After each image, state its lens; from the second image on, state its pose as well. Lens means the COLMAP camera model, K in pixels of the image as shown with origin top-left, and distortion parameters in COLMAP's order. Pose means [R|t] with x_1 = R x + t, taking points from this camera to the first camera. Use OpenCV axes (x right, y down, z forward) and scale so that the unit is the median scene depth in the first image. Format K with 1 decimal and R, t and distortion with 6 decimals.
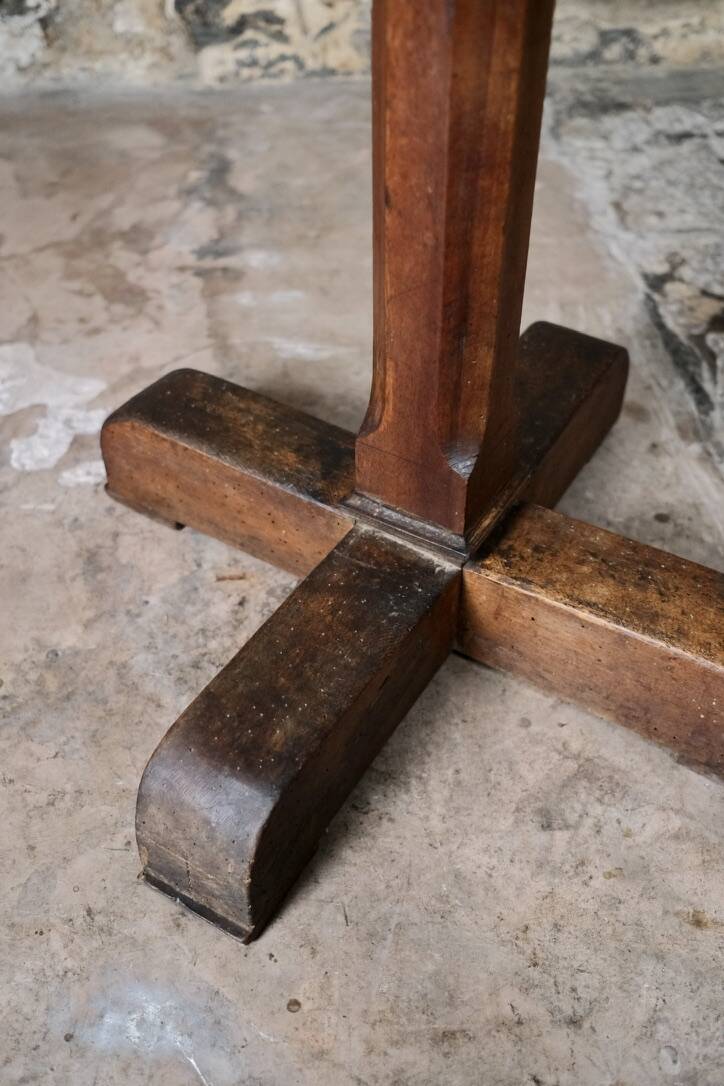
lens RADIAL K [[1041.1, 0, 347.1], [0, 1041.1, 518.7], [0, 0, 1]] dist [0.000045, 0.000000]
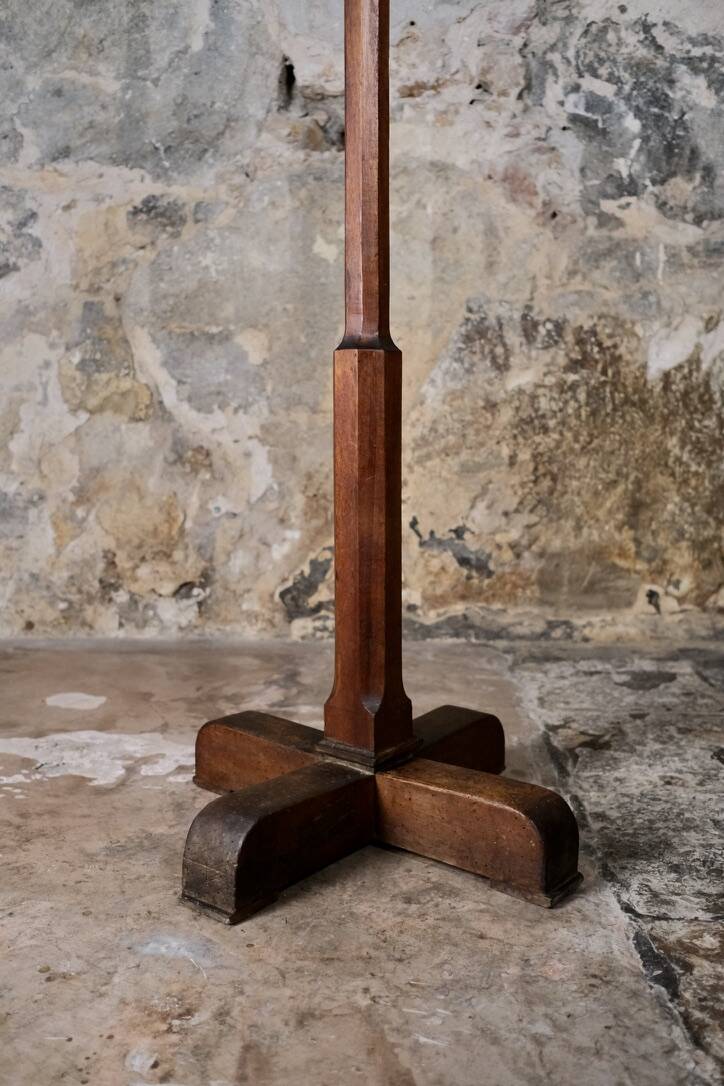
lens RADIAL K [[1041.1, 0, 350.1], [0, 1041.1, 547.7], [0, 0, 1]] dist [0.000045, 0.000000]
pose [[0.993249, 0.025336, -0.113202, 0.259526], [-0.086514, 0.811882, -0.577376, 0.776823], [0.077279, 0.583272, 0.808593, -0.730980]]
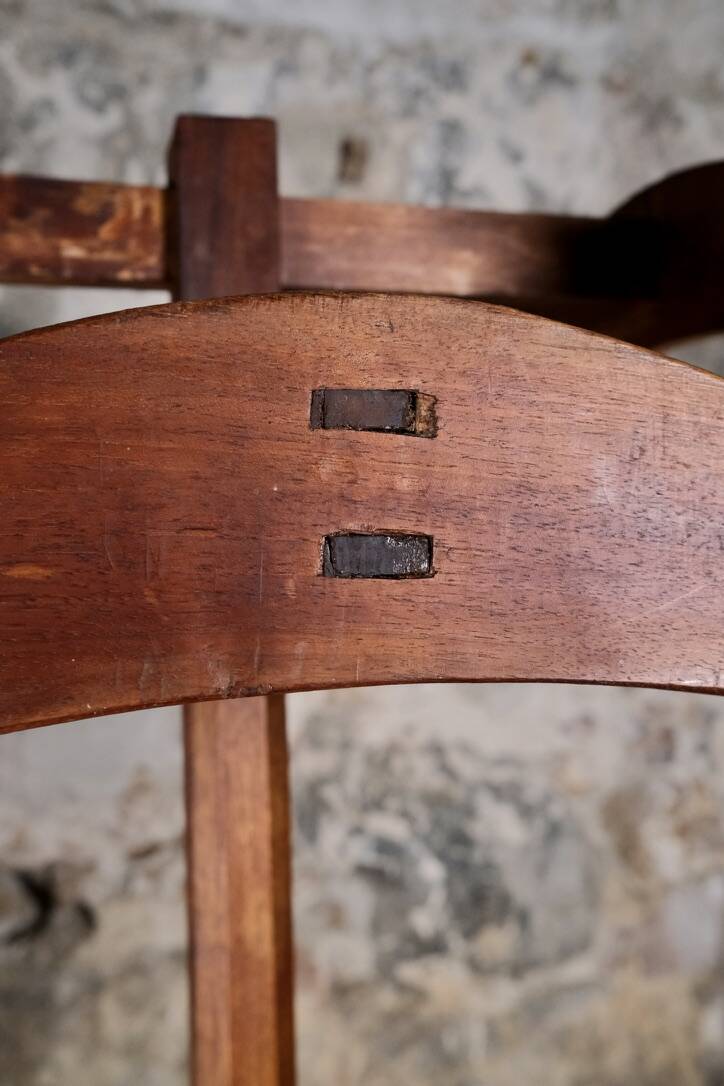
lens RADIAL K [[1041.1, 0, 349.6], [0, 1041.1, 533.9], [0, 0, 1]] dist [0.000045, 0.000000]
pose [[0.973347, -0.011548, 0.229045, -0.027685], [0.167129, 0.719628, -0.673946, -1.134001], [-0.157044, 0.694264, 0.702378, -1.119109]]
